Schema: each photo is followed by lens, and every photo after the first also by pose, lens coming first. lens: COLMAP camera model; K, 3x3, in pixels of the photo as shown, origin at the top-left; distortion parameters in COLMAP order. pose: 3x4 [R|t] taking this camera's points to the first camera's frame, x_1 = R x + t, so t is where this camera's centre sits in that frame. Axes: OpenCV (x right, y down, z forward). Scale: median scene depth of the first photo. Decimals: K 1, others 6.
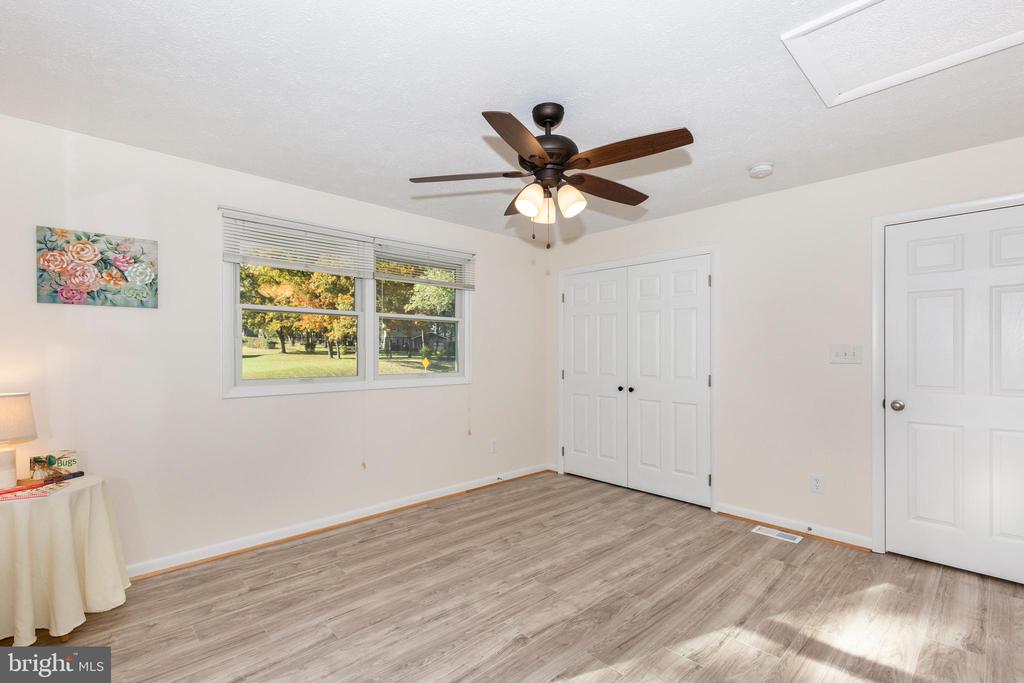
lens RADIAL K [[463.0, 0, 516.3], [0, 463.0, 356.7], [0, 0, 1]] dist [0.013570, -0.000035]
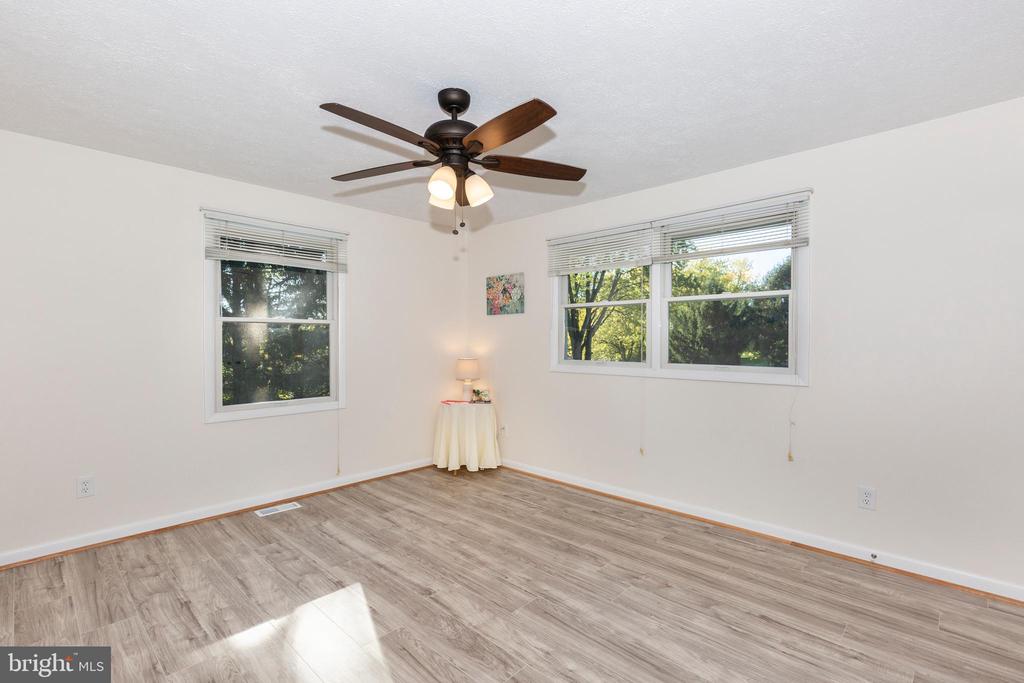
lens RADIAL K [[463.0, 0, 516.3], [0, 463.0, 356.7], [0, 0, 1]] dist [0.013570, -0.000035]
pose [[0.067996, 0.035989, -0.997036, 0.846347], [-0.012812, 0.999298, 0.035197, -0.006920], [0.997603, 0.010381, 0.068409, 0.843474]]
